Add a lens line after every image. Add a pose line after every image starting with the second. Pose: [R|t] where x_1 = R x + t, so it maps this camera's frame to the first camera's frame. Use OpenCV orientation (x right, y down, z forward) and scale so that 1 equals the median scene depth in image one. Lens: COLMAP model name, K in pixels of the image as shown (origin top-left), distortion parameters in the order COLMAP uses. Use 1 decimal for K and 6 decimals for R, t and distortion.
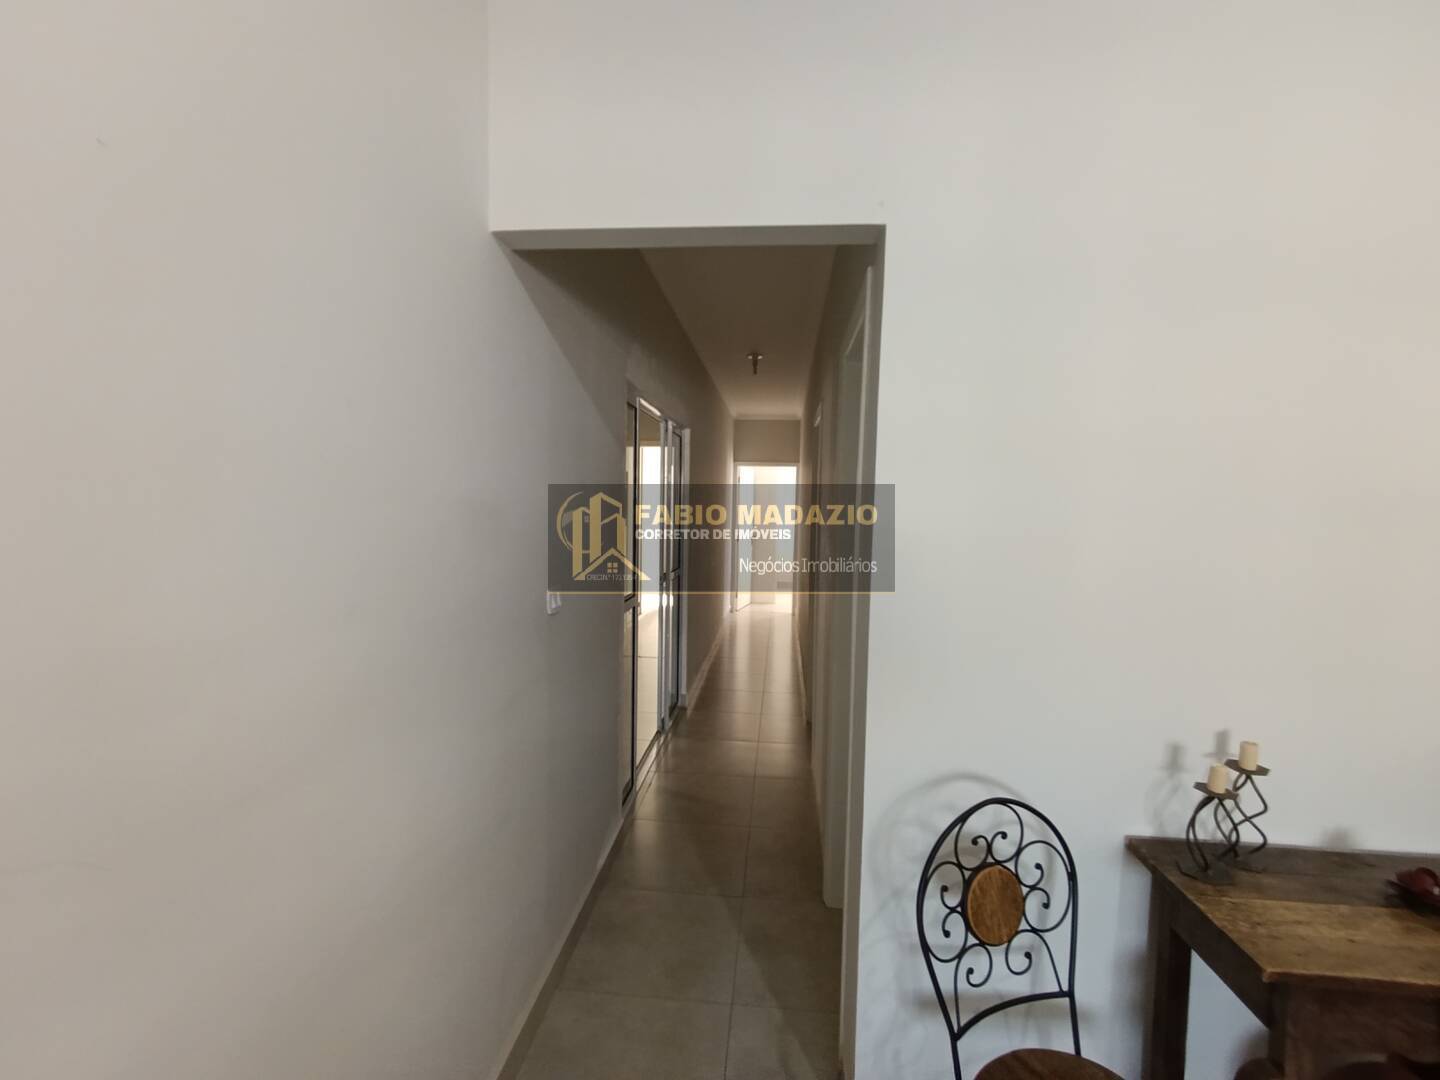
lens RADIAL K [[665.5, 0, 714.5], [0, 665.5, 543.4], [0, 0, 1]] dist [-0.004263, 0.004751]
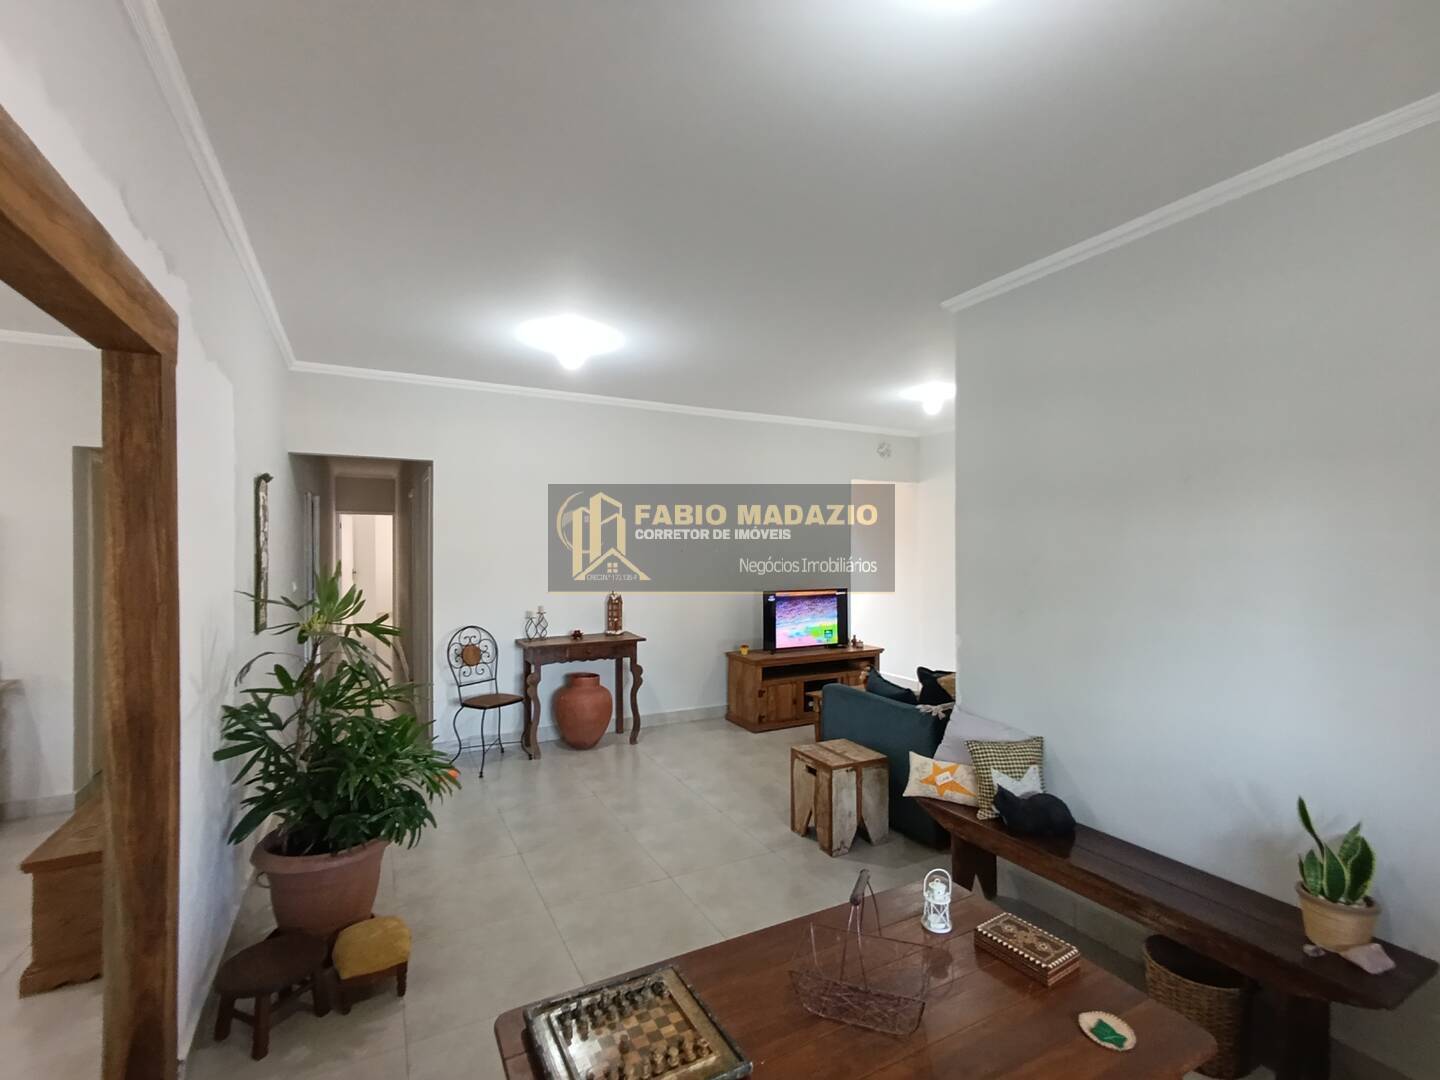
lens RADIAL K [[665.5, 0, 715.9], [0, 665.5, 547.8], [0, 0, 1]] dist [-0.004263, 0.004751]
pose [[0.833676, -0.025321, 0.551673, -0.428540], [0.052127, 0.998096, -0.032962, 0.146868], [-0.549789, 0.056236, 0.833409, -2.645447]]
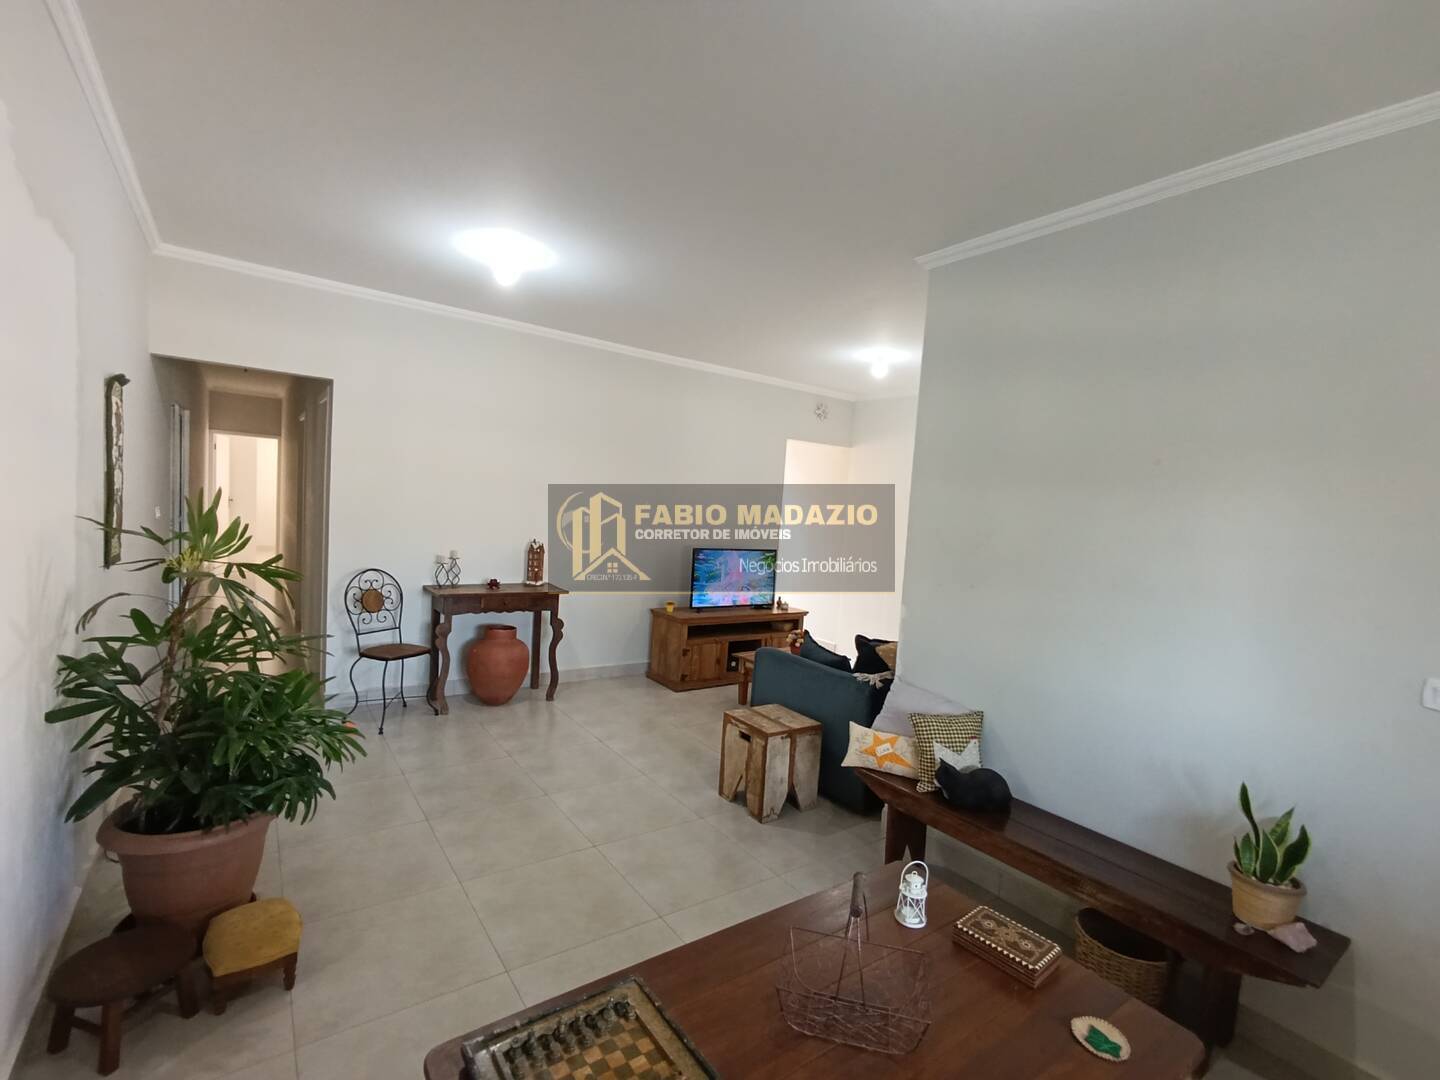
lens RADIAL K [[665.5, 0, 718.8], [0, 665.5, 548.8], [0, 0, 1]] dist [-0.004263, 0.004751]
pose [[0.751423, -0.019311, 0.659539, -0.430353], [-0.009851, 0.999132, 0.040477, 0.137205], [-0.659748, -0.036912, 0.750580, -2.452907]]
